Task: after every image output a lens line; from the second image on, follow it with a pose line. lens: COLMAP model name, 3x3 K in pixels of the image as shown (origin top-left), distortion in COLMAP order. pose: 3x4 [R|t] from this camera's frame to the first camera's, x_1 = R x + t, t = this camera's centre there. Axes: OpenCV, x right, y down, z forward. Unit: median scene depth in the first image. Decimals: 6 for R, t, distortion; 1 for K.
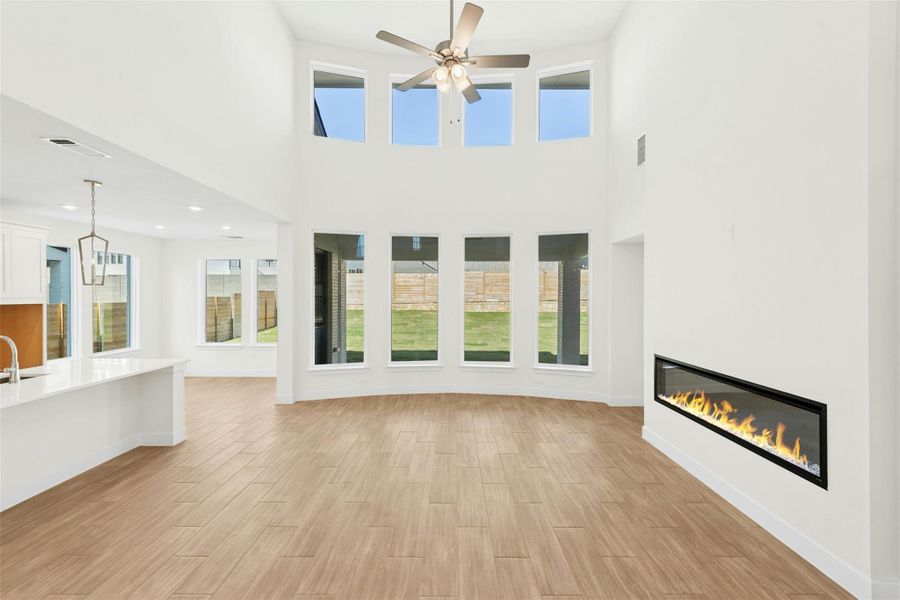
lens RADIAL K [[383.3, 0, 451.3], [0, 383.3, 294.9], [0, 0, 1]] dist [0.019828, 0.000059]
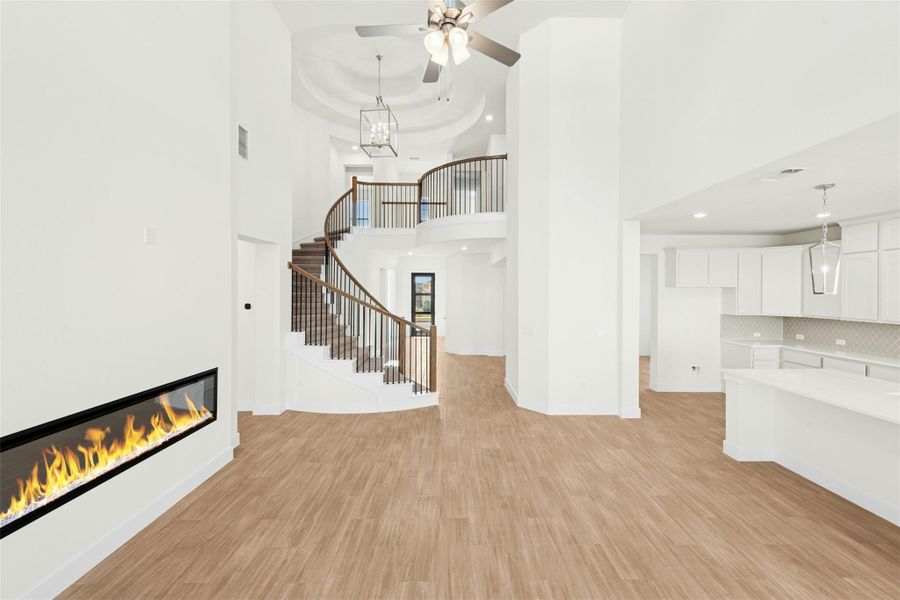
lens RADIAL K [[383.3, 0, 451.3], [0, 383.3, 294.9], [0, 0, 1]] dist [0.019828, 0.000059]
pose [[-0.999924, -0.005926, -0.010844, -0.001287], [-0.005996, 0.999961, 0.006435, -0.031924], [0.010806, 0.006500, -0.999920, 2.066881]]
